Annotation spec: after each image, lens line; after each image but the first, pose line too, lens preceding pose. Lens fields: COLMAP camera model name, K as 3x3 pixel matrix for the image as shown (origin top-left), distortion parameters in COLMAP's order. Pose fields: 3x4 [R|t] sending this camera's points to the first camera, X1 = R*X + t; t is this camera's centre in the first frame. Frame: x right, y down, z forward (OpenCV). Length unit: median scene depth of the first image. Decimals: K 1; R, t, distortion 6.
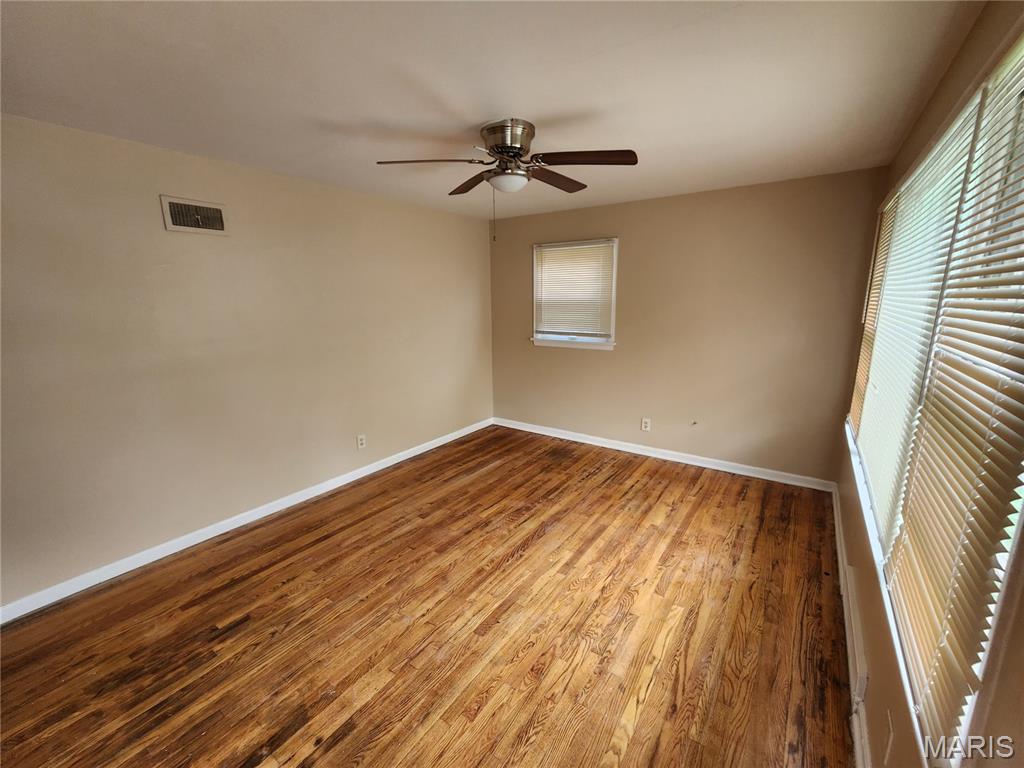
lens RADIAL K [[424.3, 0, 513.4], [0, 424.3, 386.6], [0, 0, 1]] dist [-0.001654, 0.000293]
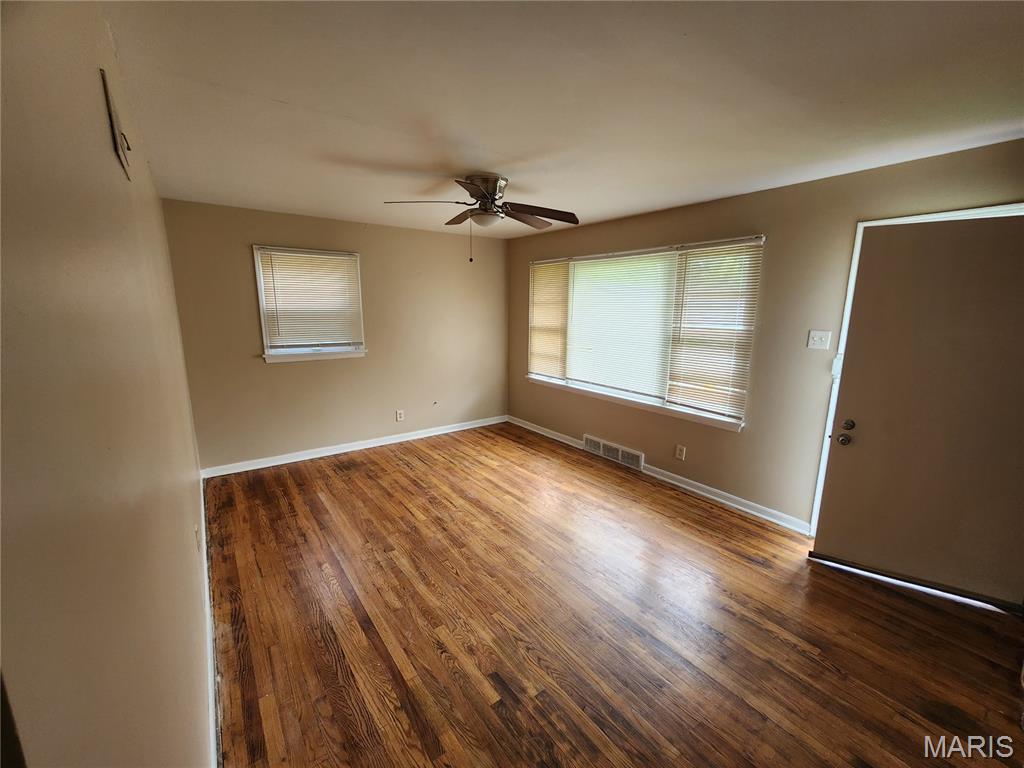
lens RADIAL K [[424.3, 0, 513.4], [0, 424.3, 386.6], [0, 0, 1]] dist [-0.001654, 0.000293]
pose [[0.318082, -0.166270, 0.933369, -0.805900], [0.186548, 0.976231, 0.110332, -0.071684], [-0.929529, 0.139023, 0.341539, 0.354913]]
